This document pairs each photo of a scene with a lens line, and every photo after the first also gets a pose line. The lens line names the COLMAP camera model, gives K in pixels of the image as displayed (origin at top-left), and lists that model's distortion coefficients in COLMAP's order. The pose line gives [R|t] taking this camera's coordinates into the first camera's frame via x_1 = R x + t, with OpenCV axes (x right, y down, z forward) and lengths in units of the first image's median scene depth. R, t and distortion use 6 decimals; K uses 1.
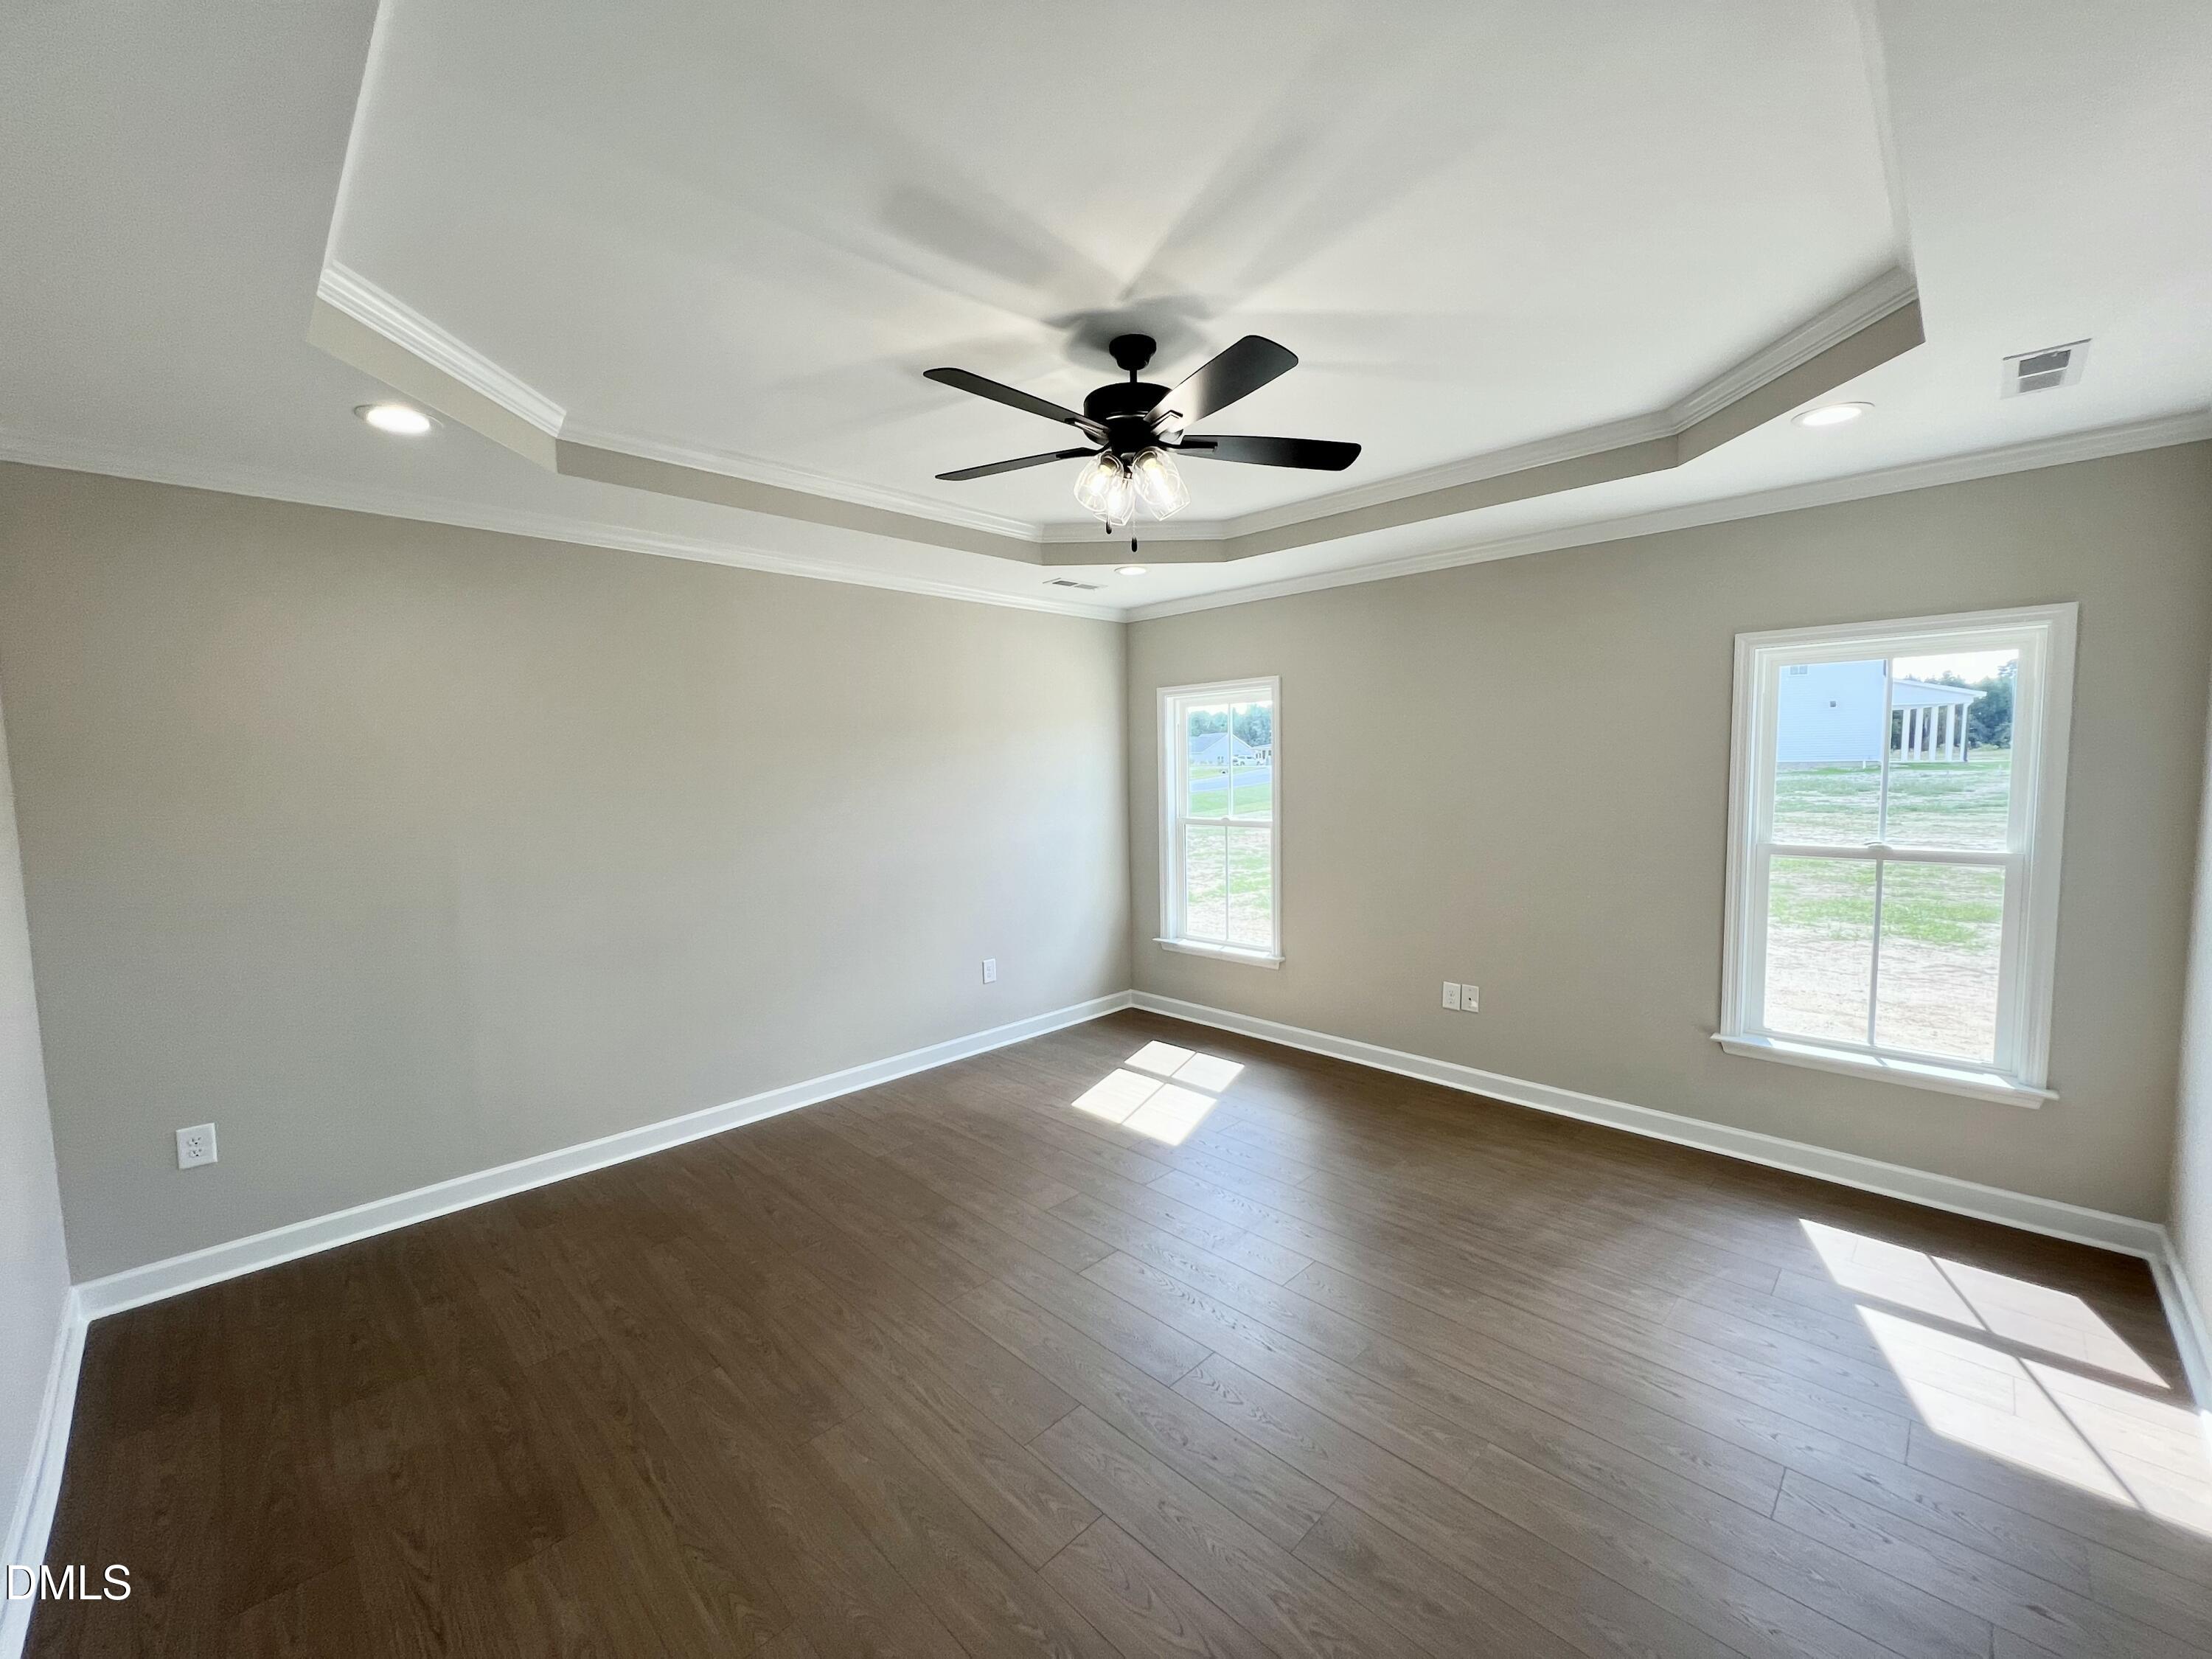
lens RADIAL K [[885.0, 0, 1106.0], [0, 885.0, 829.5], [0, 0, 1]] dist [0.001902, 0.000212]
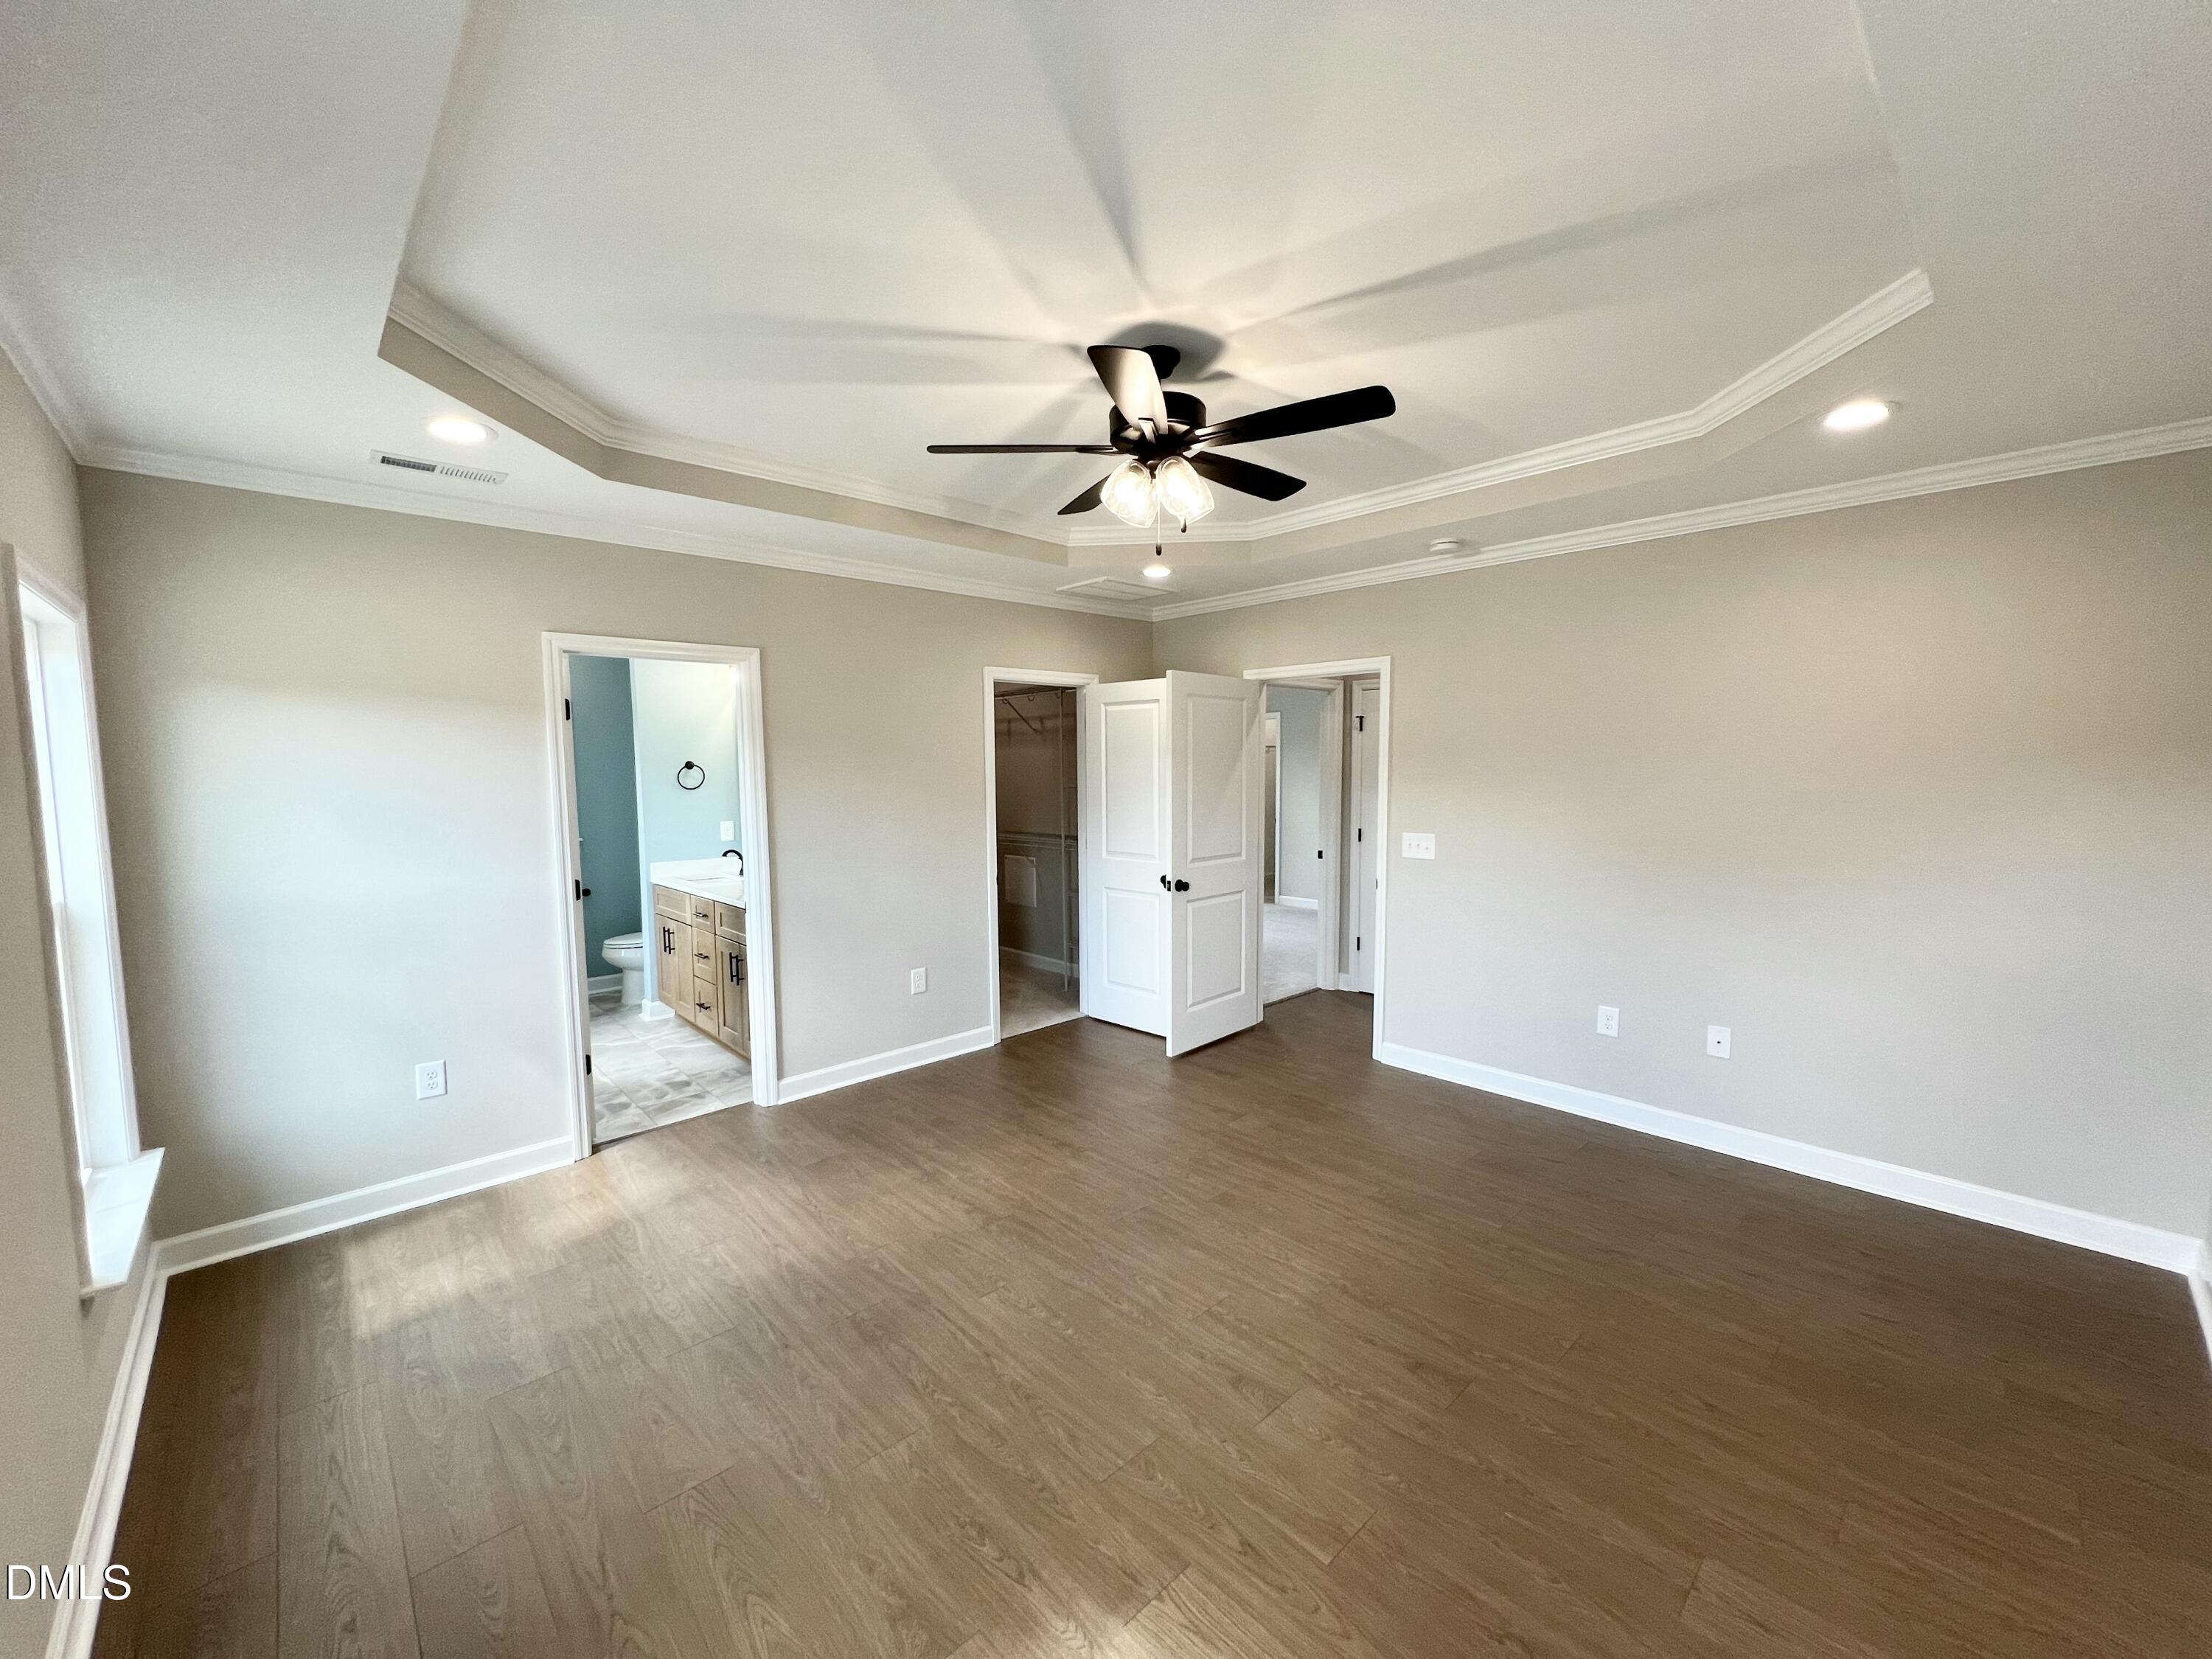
lens RADIAL K [[885.0, 0, 1106.0], [0, 885.0, 829.5], [0, 0, 1]] dist [0.001902, 0.000212]
pose [[-0.999115, 0.019581, 0.037222, 0.054798], [0.024885, 0.988700, 0.147829, -0.129736], [-0.033907, 0.148624, -0.988312, 1.746930]]
